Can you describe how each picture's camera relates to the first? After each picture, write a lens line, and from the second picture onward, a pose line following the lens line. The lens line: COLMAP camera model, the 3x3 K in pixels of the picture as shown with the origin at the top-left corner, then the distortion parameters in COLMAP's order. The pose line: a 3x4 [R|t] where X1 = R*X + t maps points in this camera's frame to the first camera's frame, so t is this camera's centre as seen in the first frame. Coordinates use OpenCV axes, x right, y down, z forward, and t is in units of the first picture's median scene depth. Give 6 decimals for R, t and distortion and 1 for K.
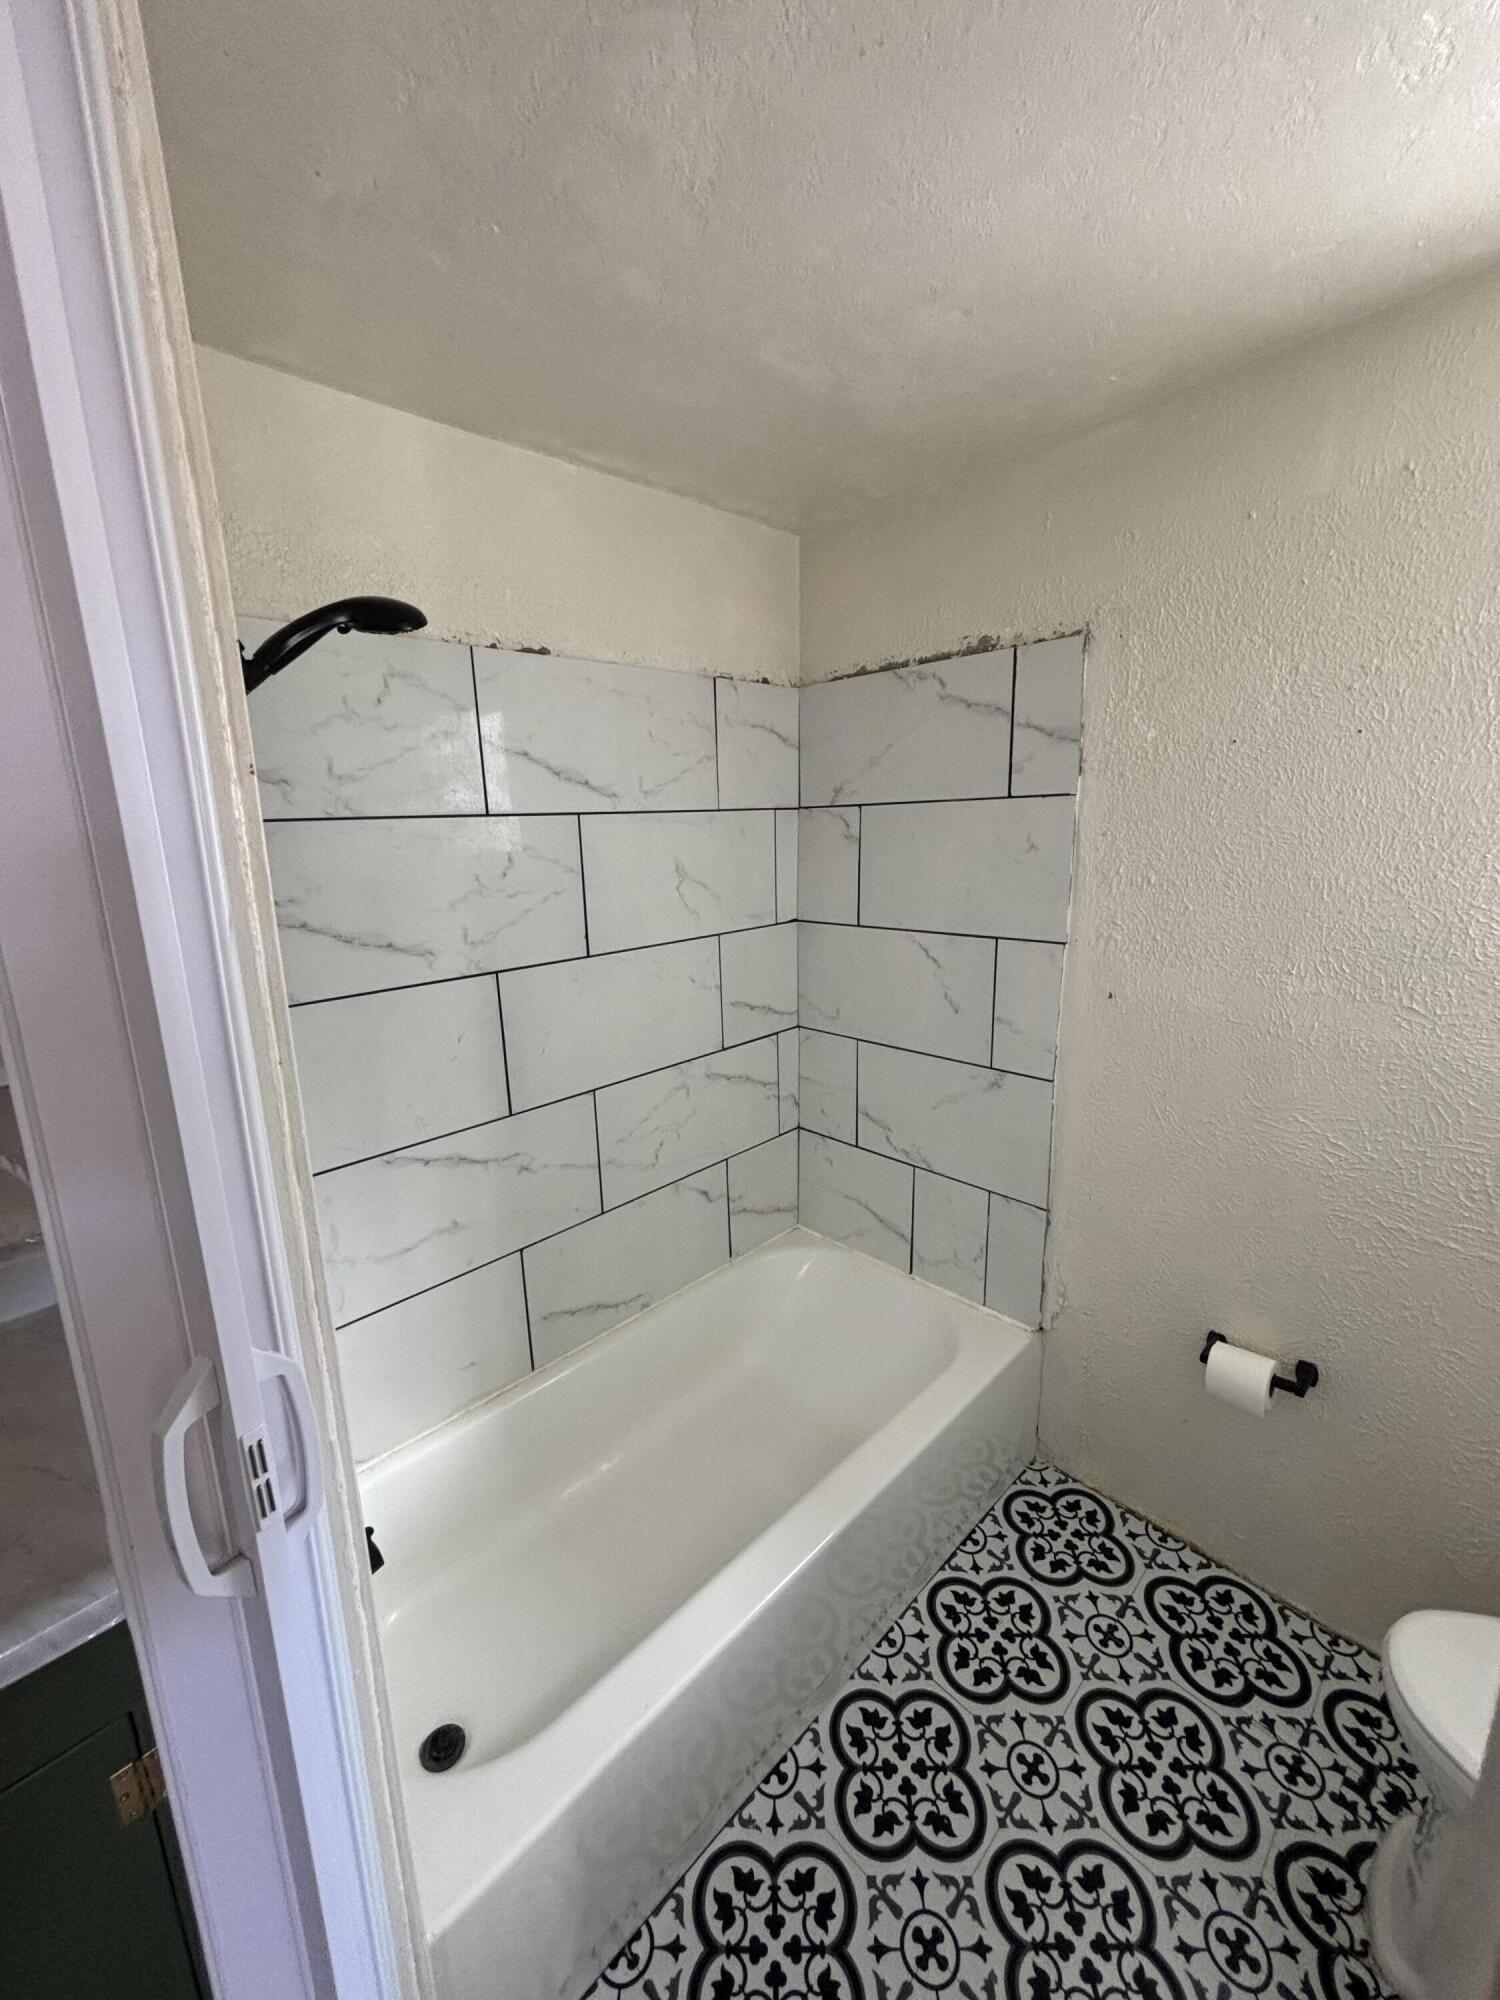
lens RADIAL K [[795.5, 0, 753.4], [0, 795.5, 997.0], [0, 0, 1]] dist [0.012131, -0.000456]
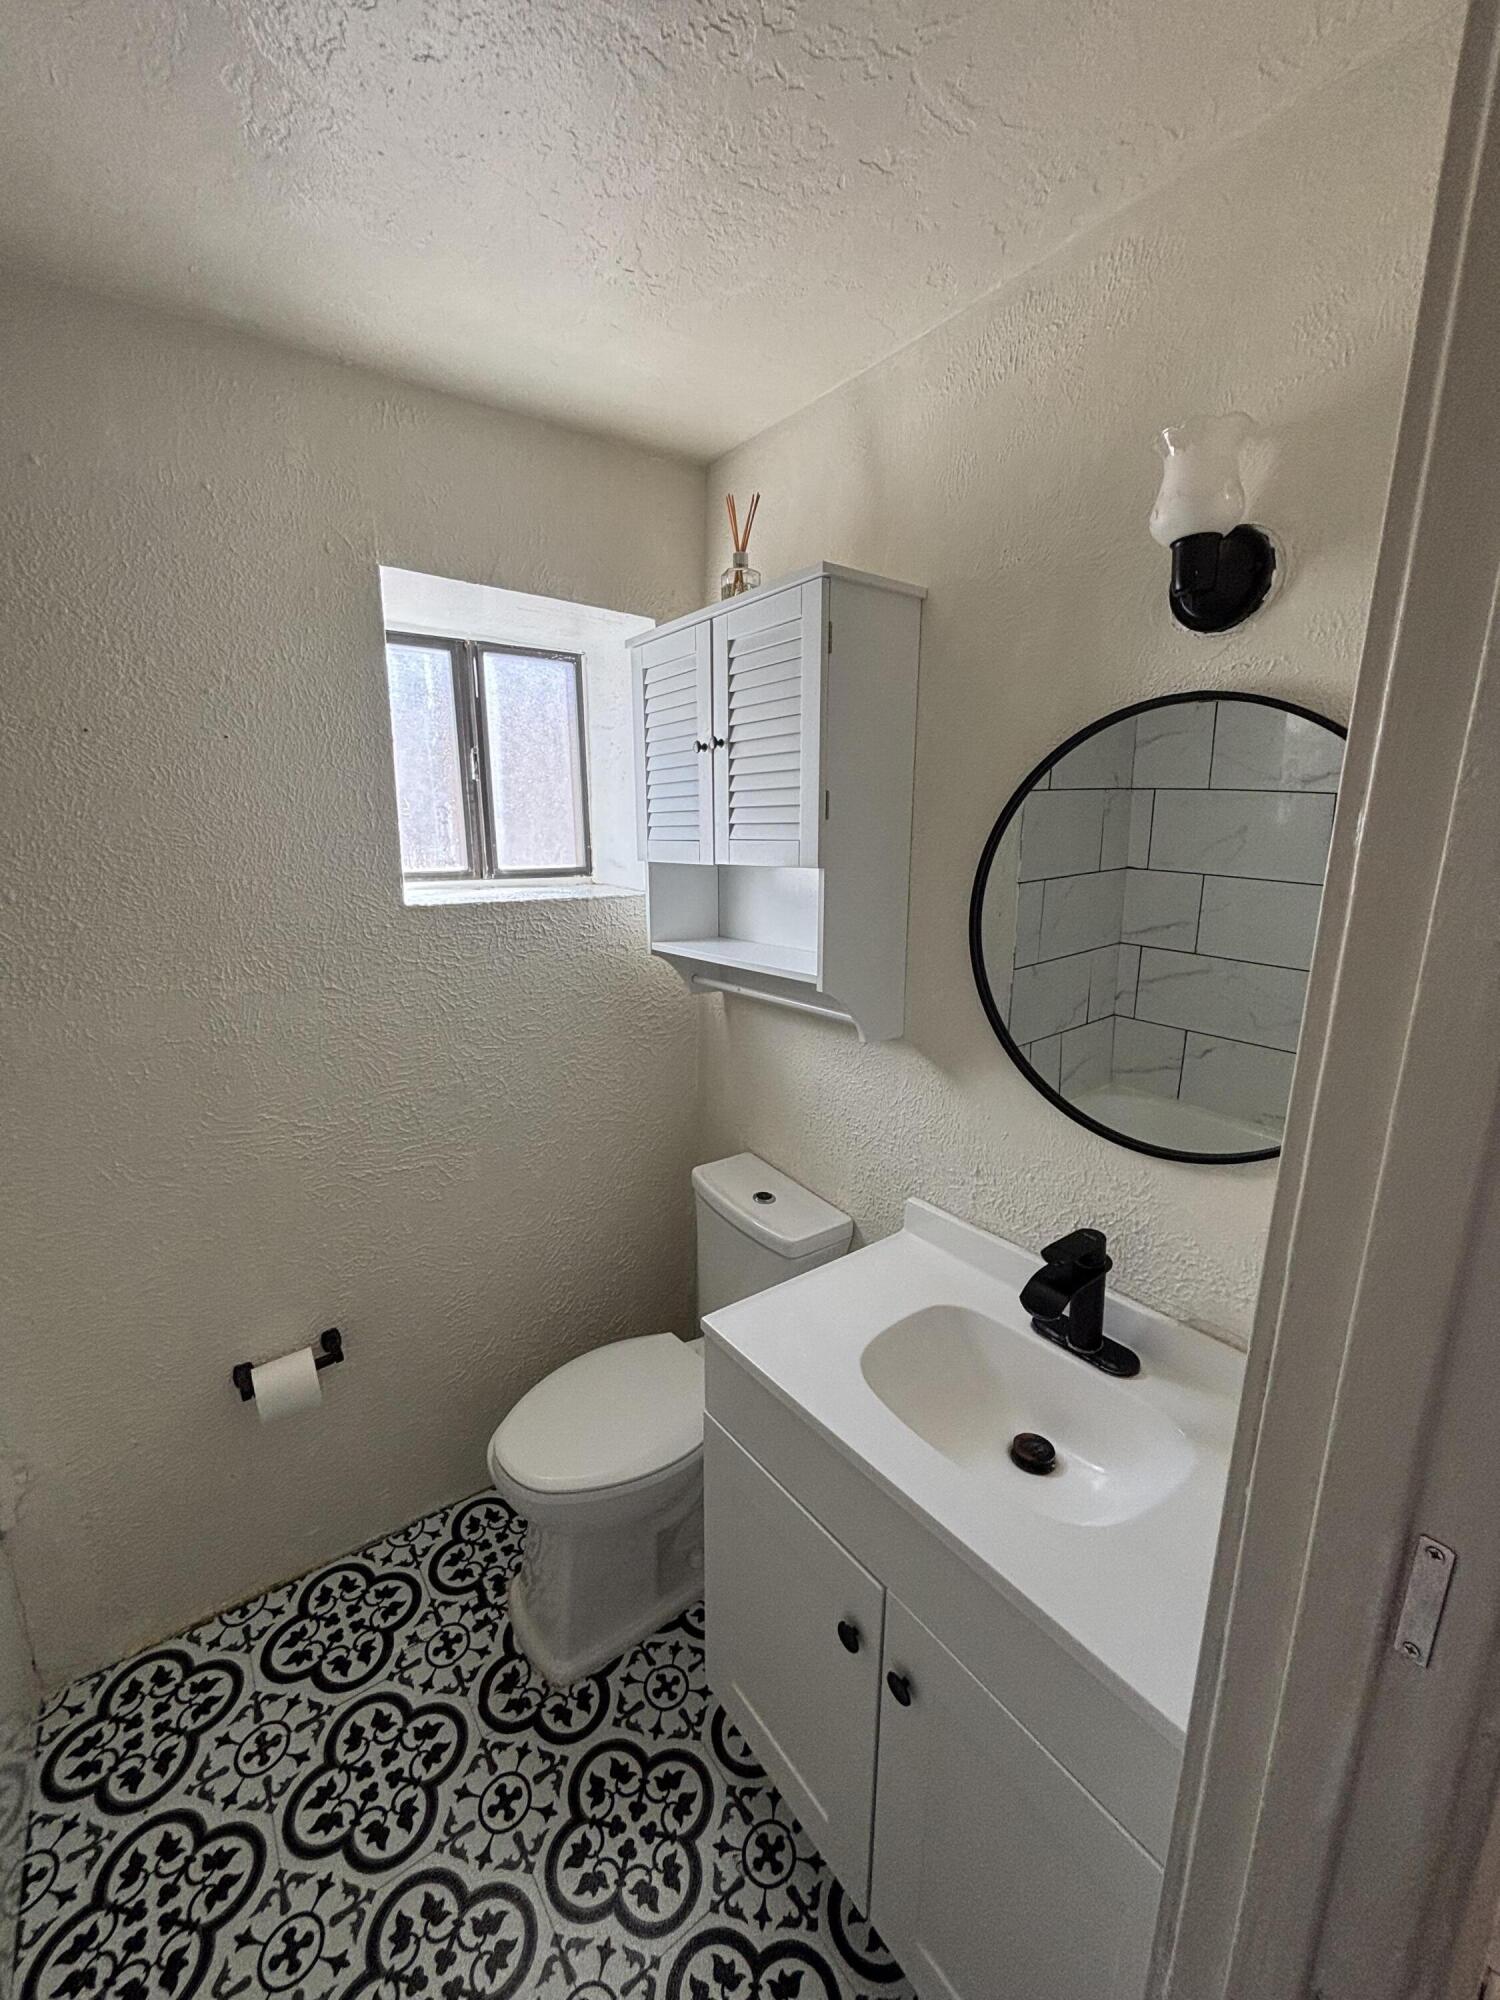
lens RADIAL K [[795.5, 0, 753.4], [0, 795.5, 997.0], [0, 0, 1]] dist [0.012131, -0.000456]
pose [[0.162168, -0.199521, 0.966381, -0.170943], [0.207101, 0.964414, 0.164361, -0.033390], [-0.964785, 0.173485, 0.197719, 0.176606]]
